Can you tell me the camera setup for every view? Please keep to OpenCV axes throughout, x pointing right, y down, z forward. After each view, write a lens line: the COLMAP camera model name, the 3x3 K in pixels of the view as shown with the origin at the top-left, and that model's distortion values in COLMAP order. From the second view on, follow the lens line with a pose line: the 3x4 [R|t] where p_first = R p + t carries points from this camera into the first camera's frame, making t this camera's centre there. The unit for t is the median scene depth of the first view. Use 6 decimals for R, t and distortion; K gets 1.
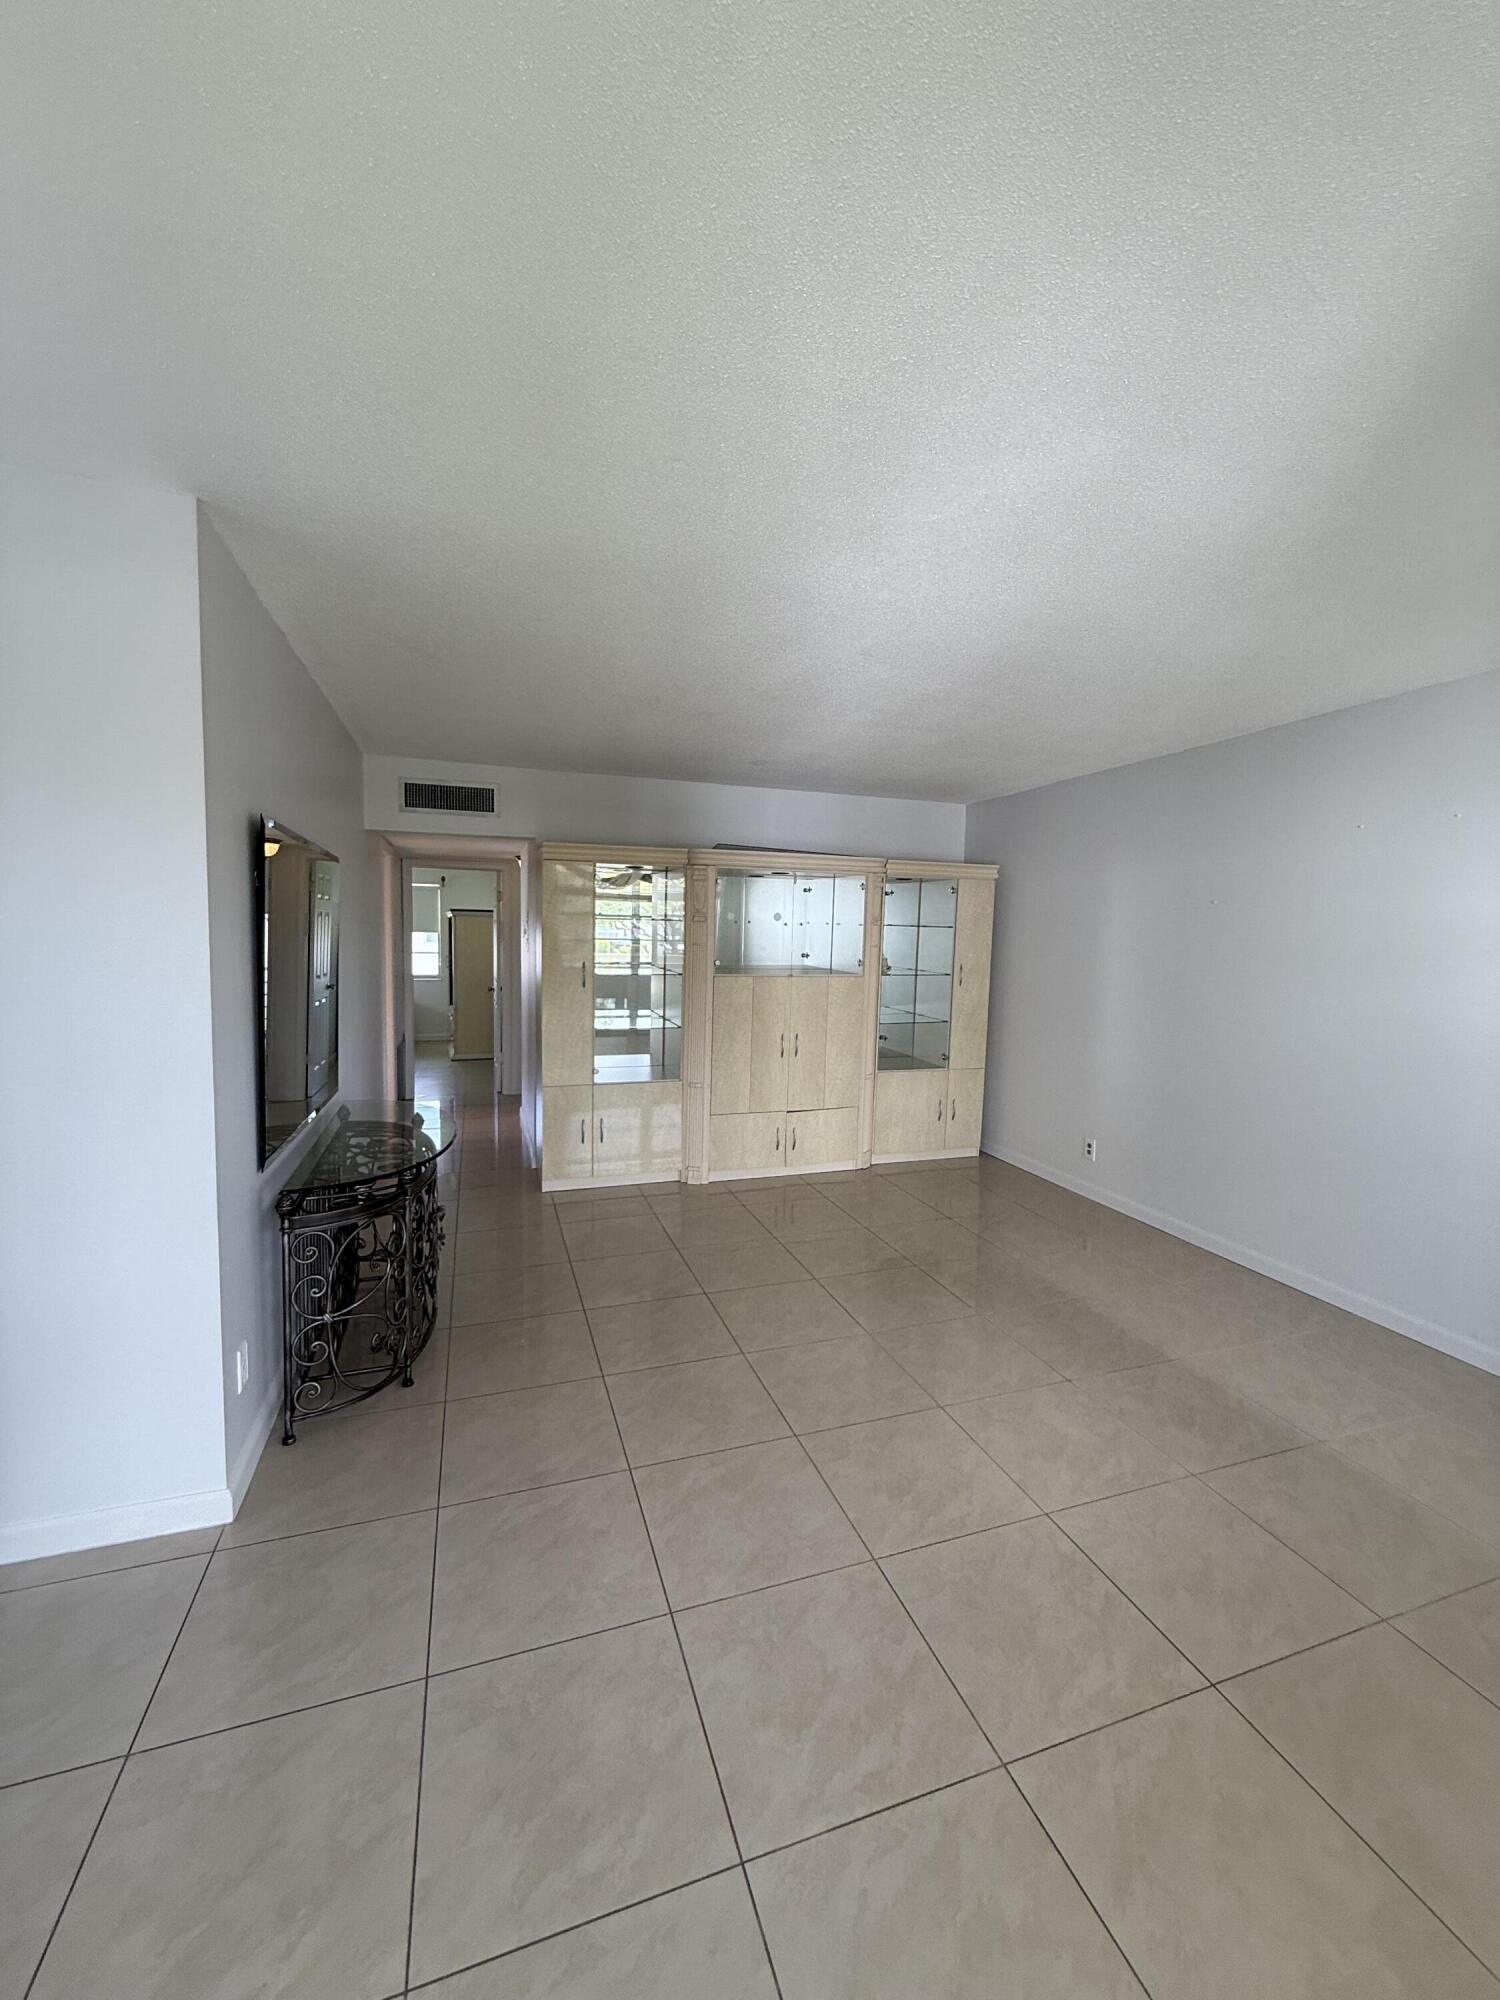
lens RADIAL K [[798.9, 0, 747.6], [0, 798.9, 994.8], [0, 0, 1]] dist [-0.000610, 0.000075]
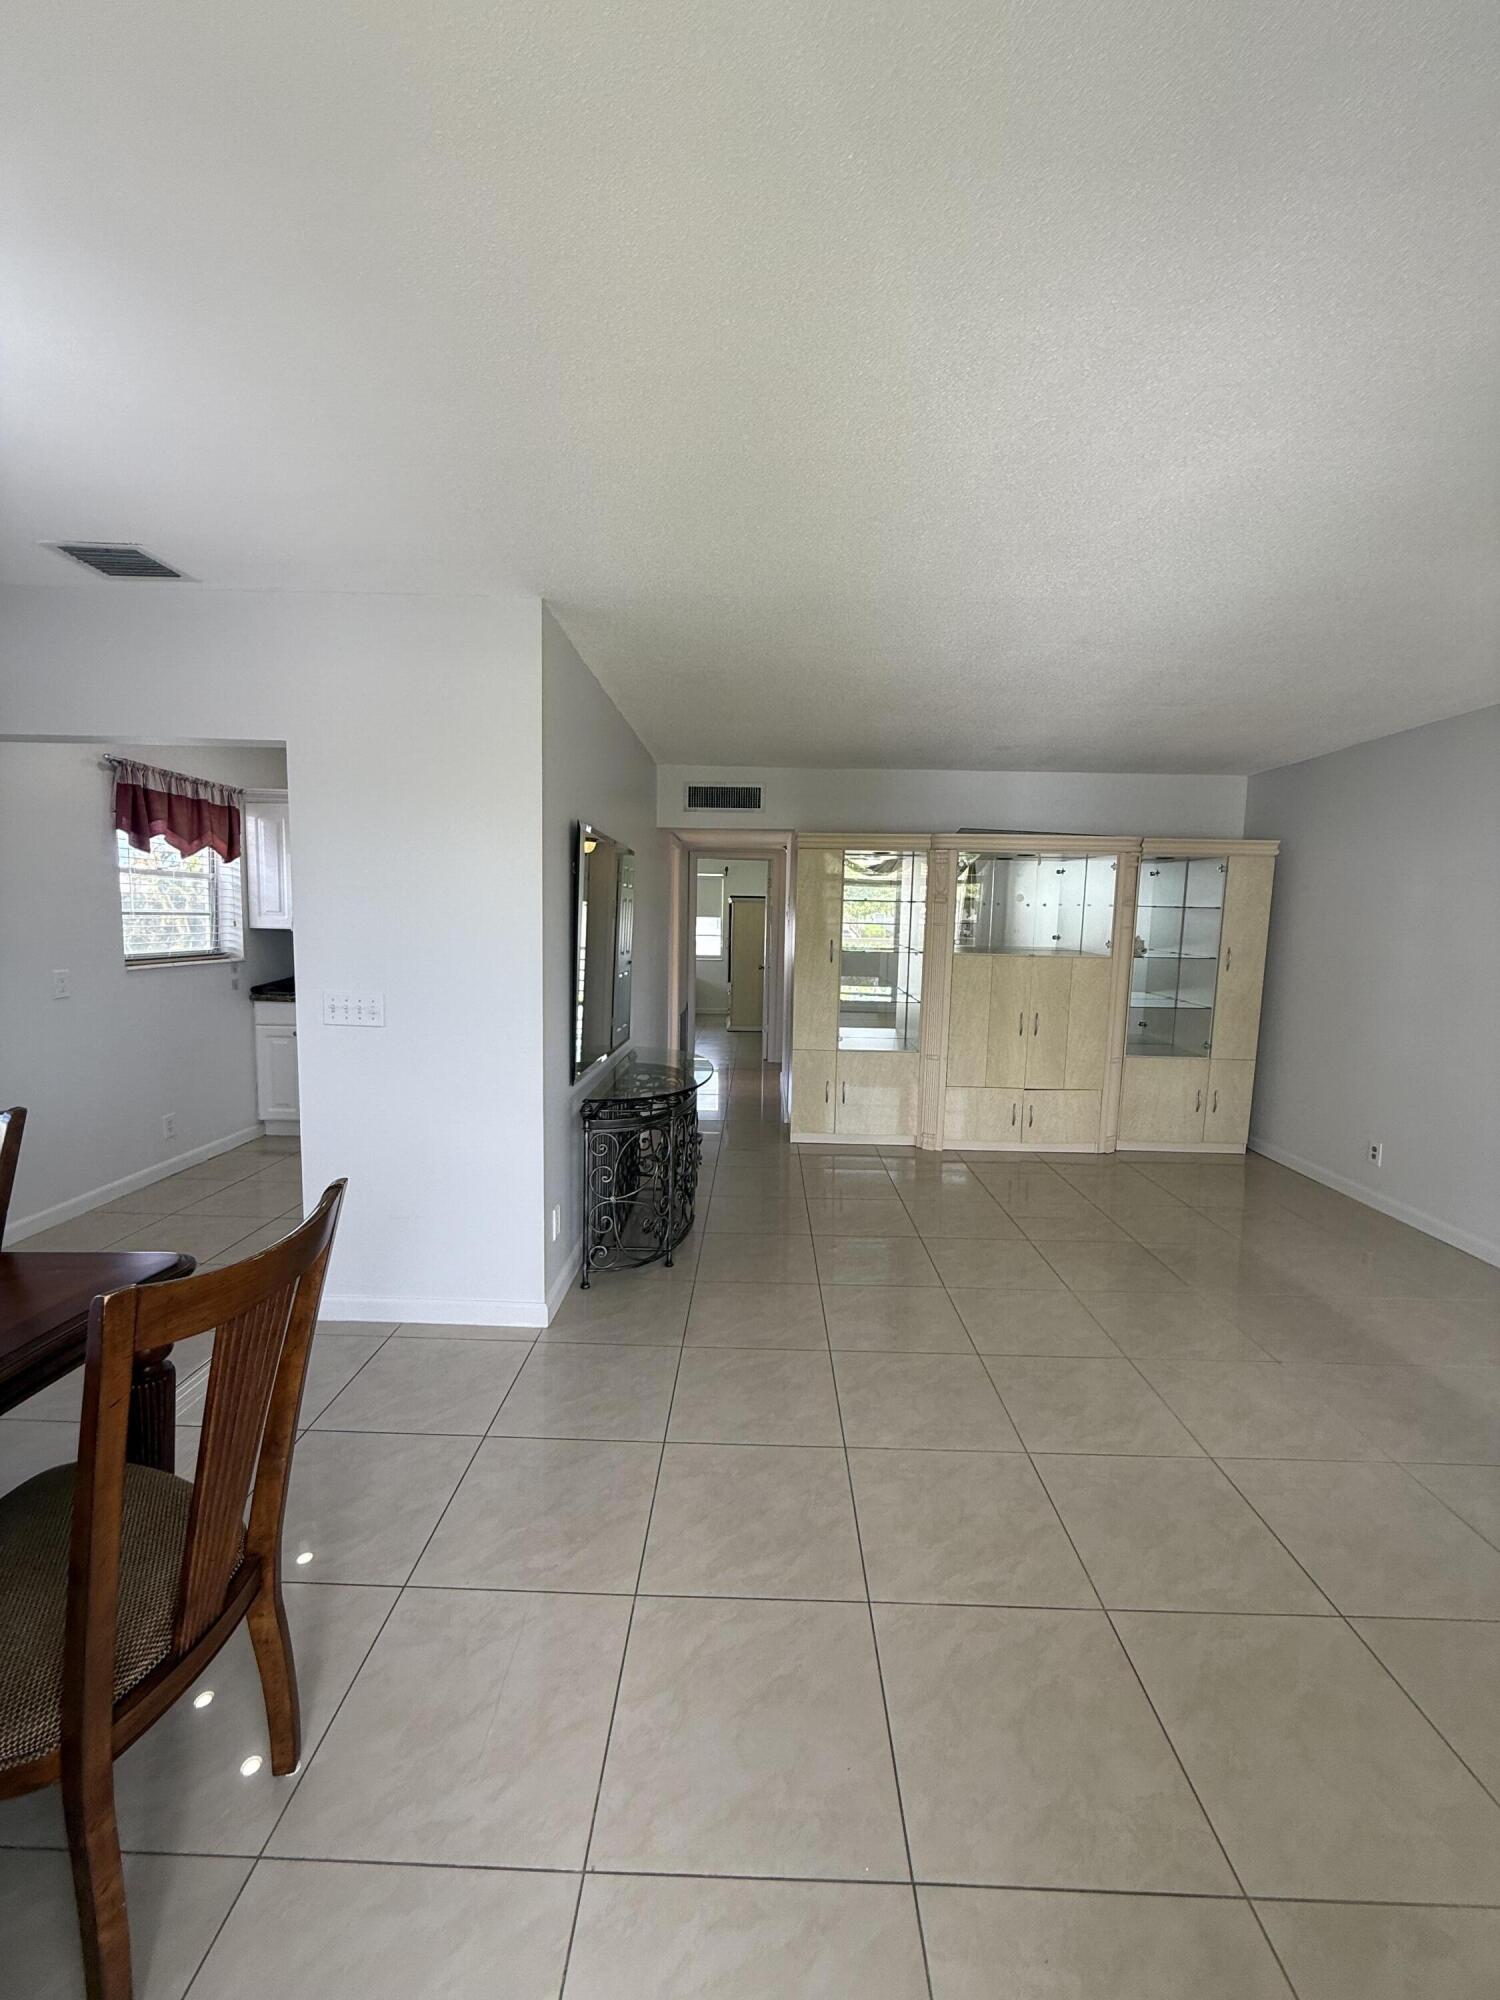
lens RADIAL K [[798.9, 0, 747.6], [0, 798.9, 994.8], [0, 0, 1]] dist [-0.000610, 0.000075]
pose [[0.941100, 0.032221, -0.336589, 0.056141], [-0.027321, 0.999441, 0.019286, 0.015741], [0.337022, -0.008954, 0.941454, -0.079350]]
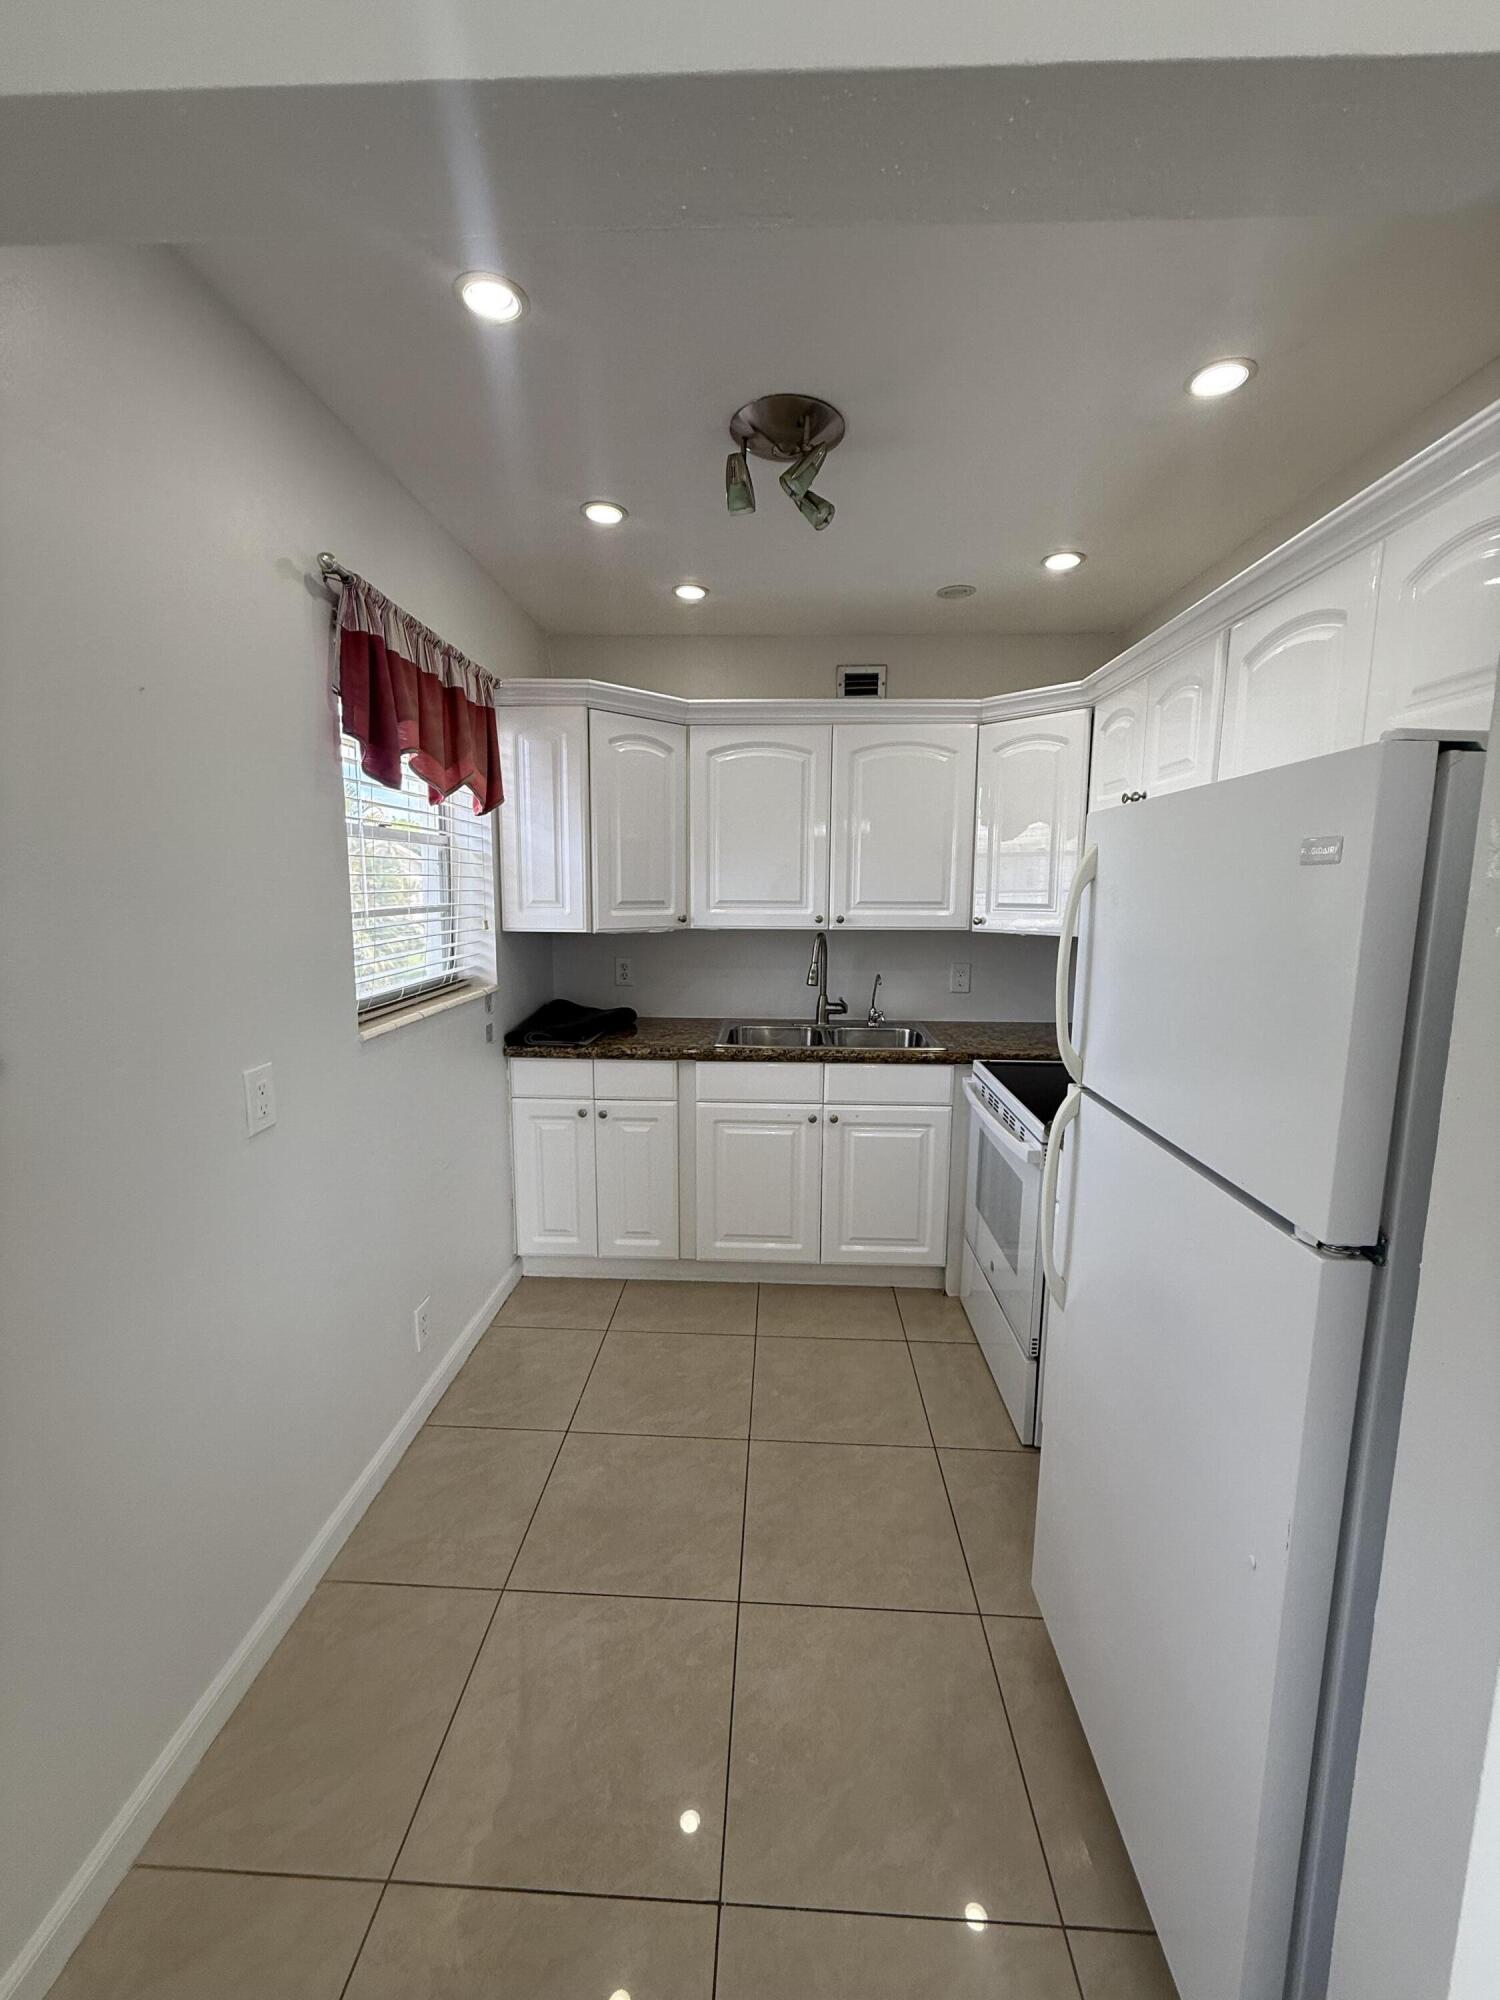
lens RADIAL K [[799.7, 0, 746.4], [0, 799.7, 990.8], [0, 0, 1]] dist [-0.002096, -0.000183]
pose [[0.931652, 0.031204, -0.362010, -0.491124], [-0.009100, 0.997997, 0.062604, -0.025786], [0.363238, -0.055031, 0.930070, 0.179389]]
